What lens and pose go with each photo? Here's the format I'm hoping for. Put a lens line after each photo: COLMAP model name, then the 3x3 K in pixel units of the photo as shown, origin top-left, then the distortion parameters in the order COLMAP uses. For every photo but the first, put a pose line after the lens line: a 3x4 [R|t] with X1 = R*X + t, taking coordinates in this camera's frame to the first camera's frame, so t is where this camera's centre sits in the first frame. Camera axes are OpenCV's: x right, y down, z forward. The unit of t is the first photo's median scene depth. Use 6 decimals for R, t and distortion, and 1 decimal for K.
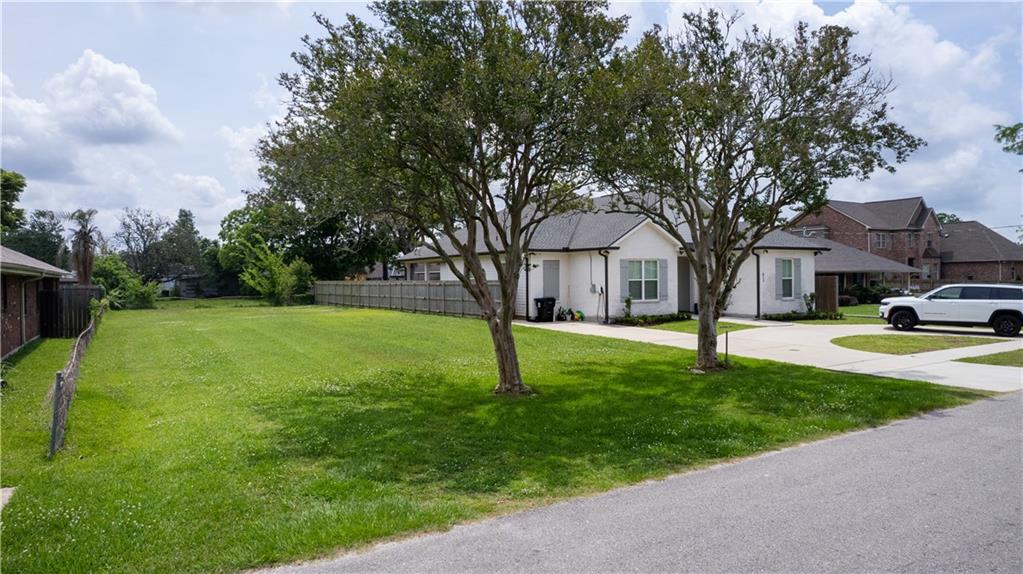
lens RADIAL K [[681.2, 0, 511.5], [0, 681.2, 287.0], [0, 0, 1]] dist [-0.080627, 0.072086]
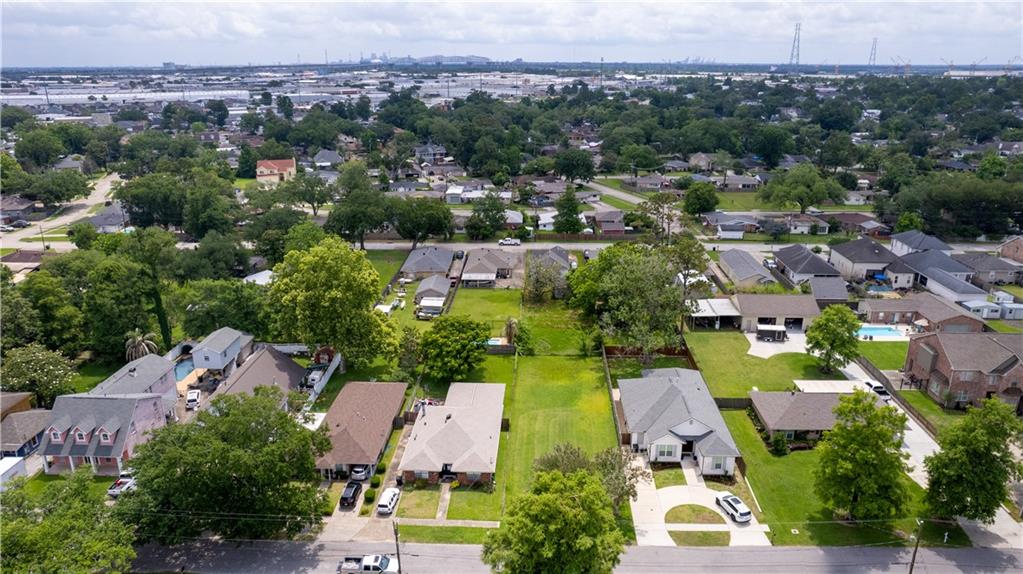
lens RADIAL K [[681.2, 0, 511.5], [0, 681.2, 287.0], [0, 0, 1]] dist [-0.080627, 0.072086]
pose [[0.833459, 0.170057, -0.525763, 1.241170], [-0.008397, 0.955255, 0.295665, -1.828702], [0.552517, -0.242010, 0.797594, -1.834886]]
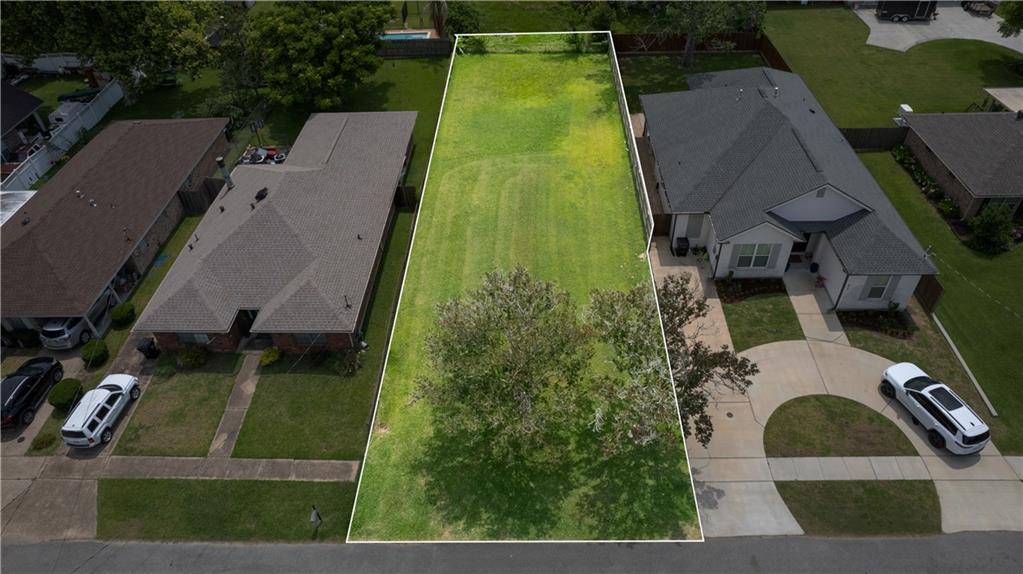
lens RADIAL K [[681.2, 0, 511.5], [0, 681.2, 287.0], [0, 0, 1]] dist [-0.080627, 0.072086]
pose [[0.843362, 0.332048, -0.422474, 0.430223], [0.021659, 0.764579, 0.644166, -0.955683], [0.536909, -0.552416, 0.637625, -0.152670]]
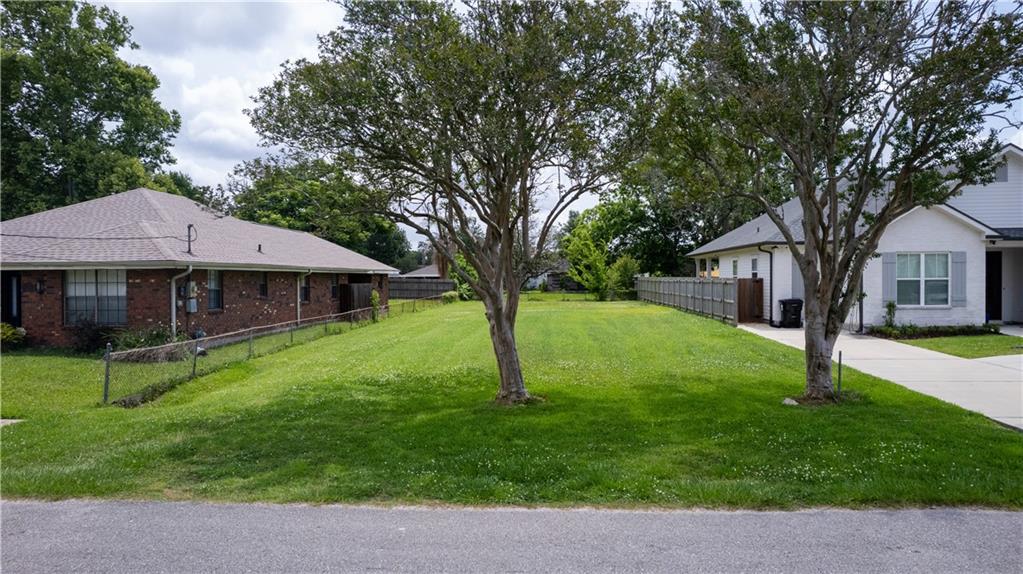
lens RADIAL K [[681.2, 0, 511.5], [0, 681.2, 287.0], [0, 0, 1]] dist [-0.080627, 0.072086]
pose [[0.816456, 0.014576, -0.577224, 0.289370], [-0.010734, 0.999892, 0.010066, -0.004885], [0.577308, -0.002023, 0.816524, 0.129388]]
